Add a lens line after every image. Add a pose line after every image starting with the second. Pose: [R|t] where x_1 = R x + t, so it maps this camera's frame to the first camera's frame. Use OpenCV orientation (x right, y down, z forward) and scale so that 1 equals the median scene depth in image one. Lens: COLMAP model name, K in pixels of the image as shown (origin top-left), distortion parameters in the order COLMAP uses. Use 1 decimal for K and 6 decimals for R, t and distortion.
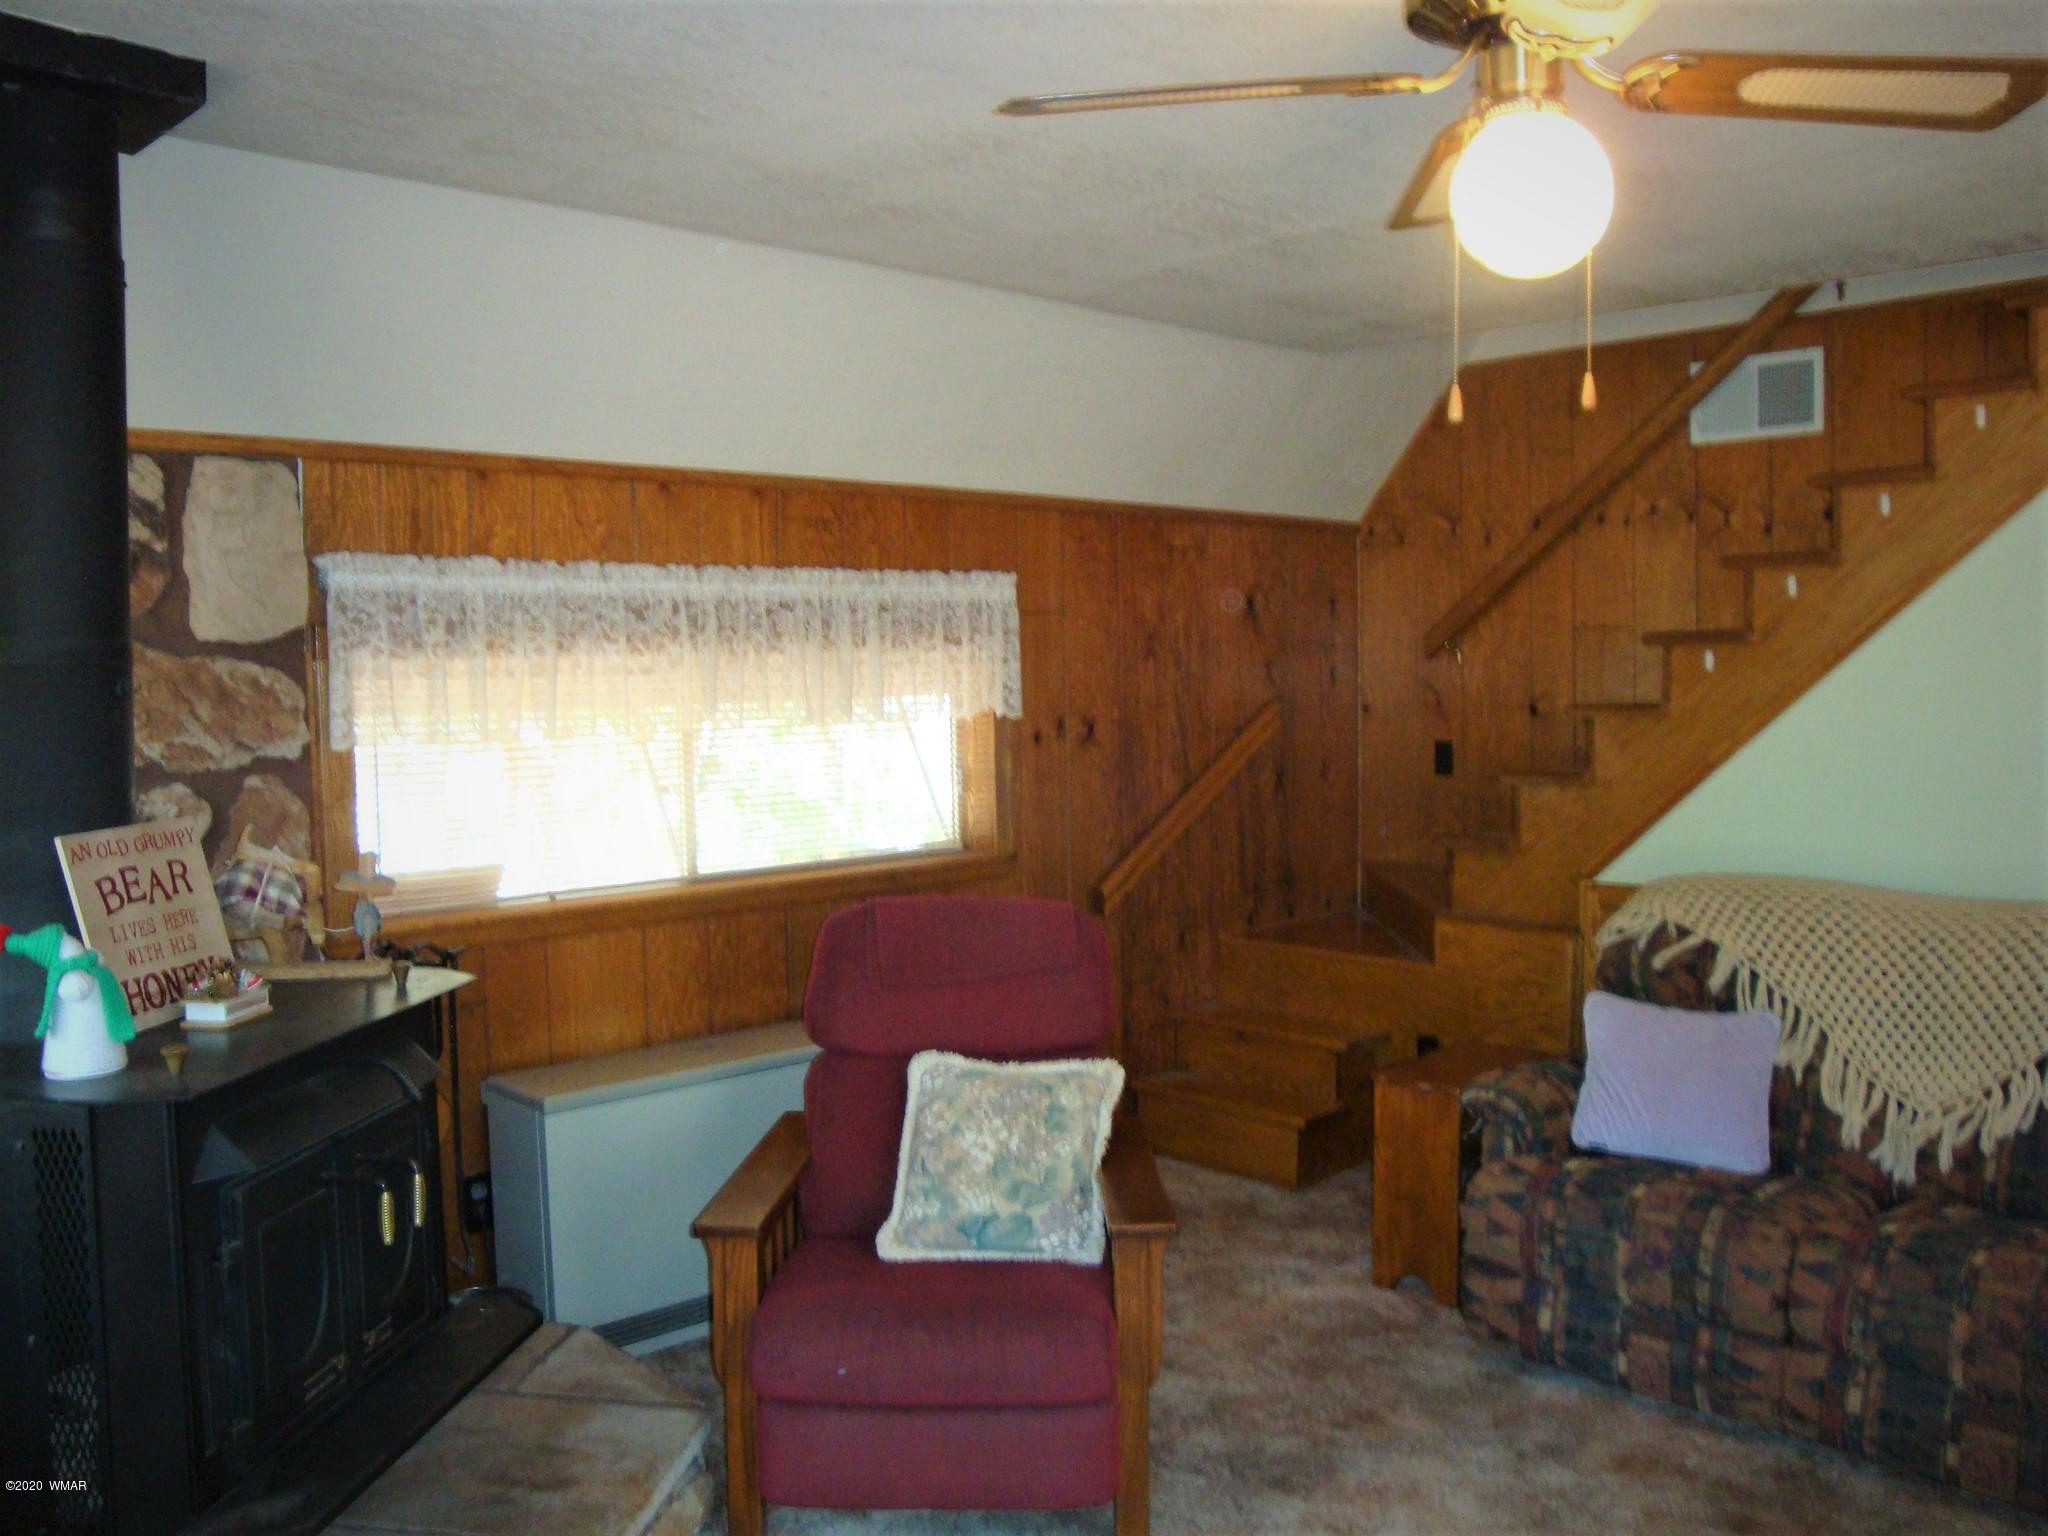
lens RADIAL K [[1743.6, 0, 1024.0], [0, 1743.6, 768.0], [0, 0, 1]] dist [-0.144554, 0.136955]
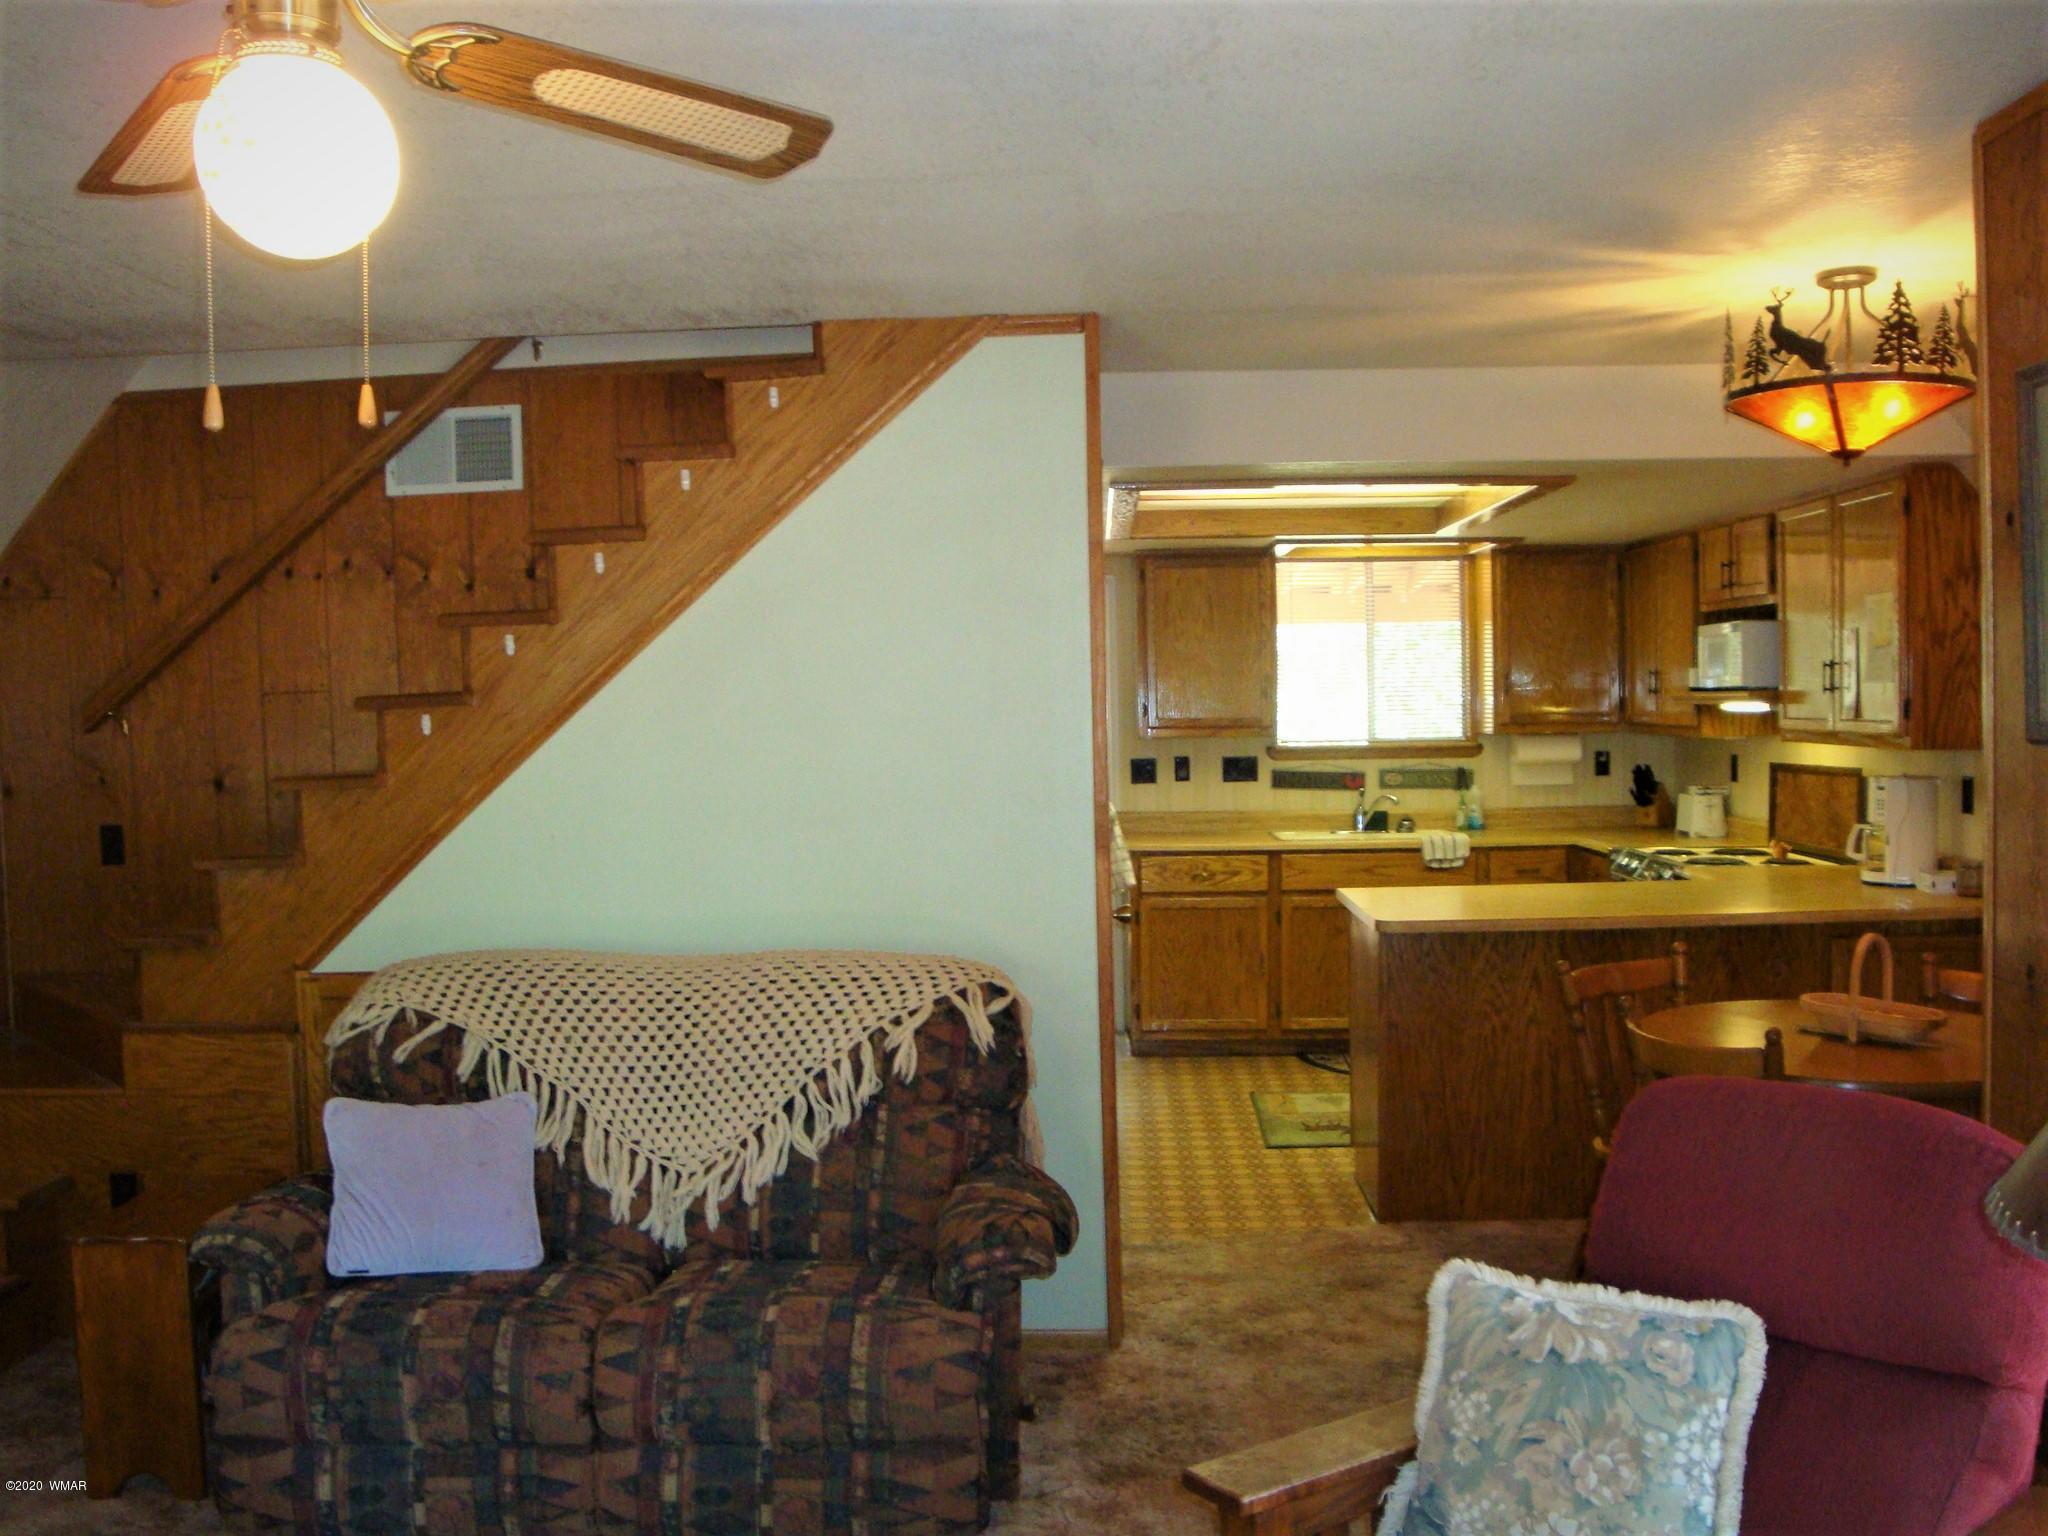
lens RADIAL K [[1743.6, 0, 1024.0], [0, 1743.6, 768.0], [0, 0, 1]] dist [-0.144554, 0.136955]
pose [[0.725886, -0.034945, 0.686927, -0.010152], [0.060787, 0.998060, -0.013462, -0.007730], [-0.685124, 0.051528, 0.726602, 0.110081]]
